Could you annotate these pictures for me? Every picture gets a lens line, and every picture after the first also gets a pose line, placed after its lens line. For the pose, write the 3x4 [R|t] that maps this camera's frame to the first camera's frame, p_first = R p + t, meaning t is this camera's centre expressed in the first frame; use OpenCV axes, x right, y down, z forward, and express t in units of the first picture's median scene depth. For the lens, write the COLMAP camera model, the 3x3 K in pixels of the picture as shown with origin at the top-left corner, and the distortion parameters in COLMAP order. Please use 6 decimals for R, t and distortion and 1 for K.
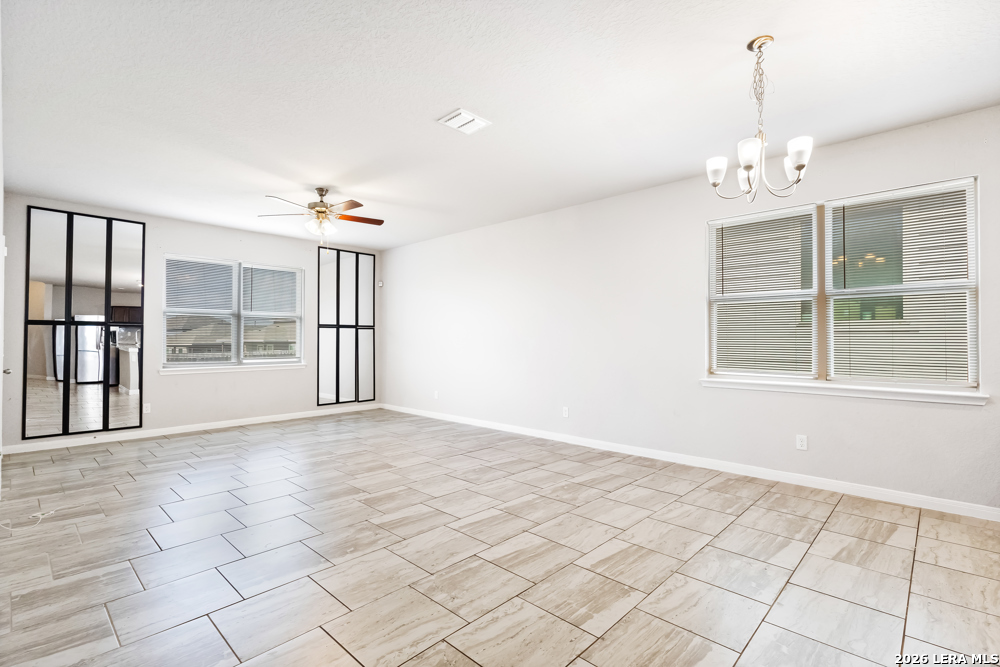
lens RADIAL K [[468.1, 0, 501.4], [0, 468.1, 348.6], [0, 0, 1]] dist [-0.001051, 0.000569]
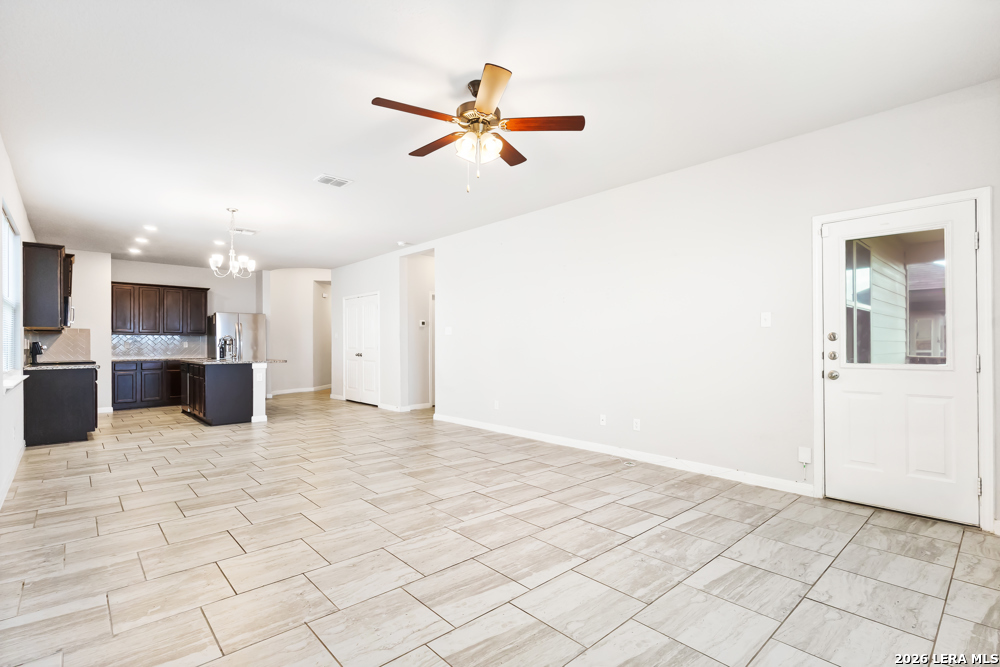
lens RADIAL K [[468.1, 0, 501.0], [0, 468.1, 341.2], [0, 0, 1]] dist [-0.001051, 0.000569]
pose [[-0.997824, 0.003884, 0.065822, -0.499832], [0.004563, 0.999938, 0.010167, -0.020030], [-0.065778, 0.010445, -0.997780, 1.754580]]
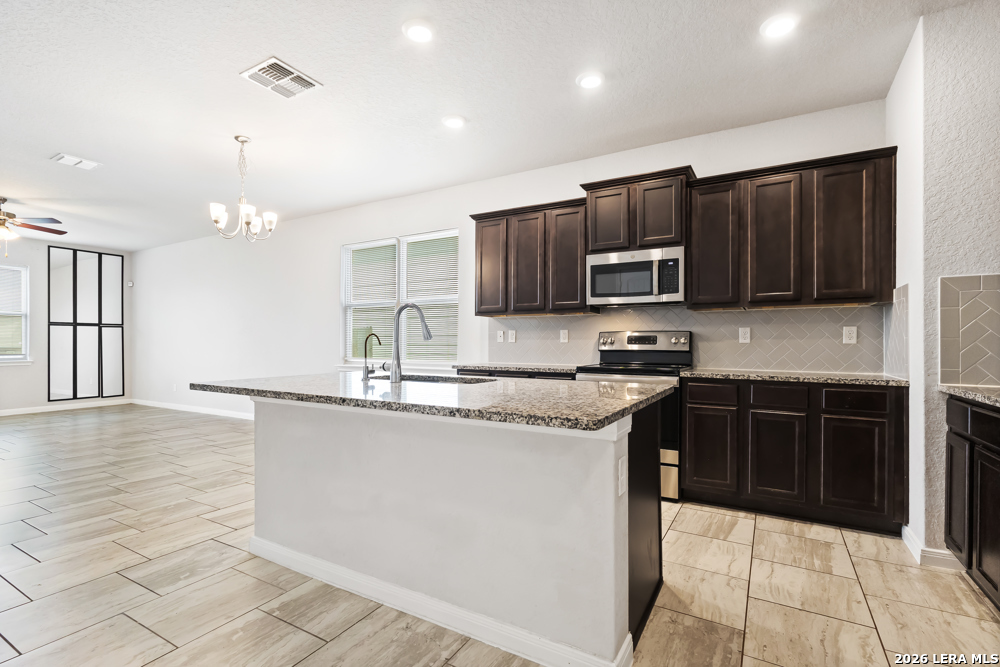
lens RADIAL K [[468.1, 0, 497.2], [0, 468.1, 340.8], [0, 0, 1]] dist [-0.001051, 0.000569]
pose [[0.973088, 0.004541, 0.230391, 0.540745], [0.001387, 0.999672, -0.025560, 0.028767], [-0.230432, 0.025192, 0.972762, -0.359631]]
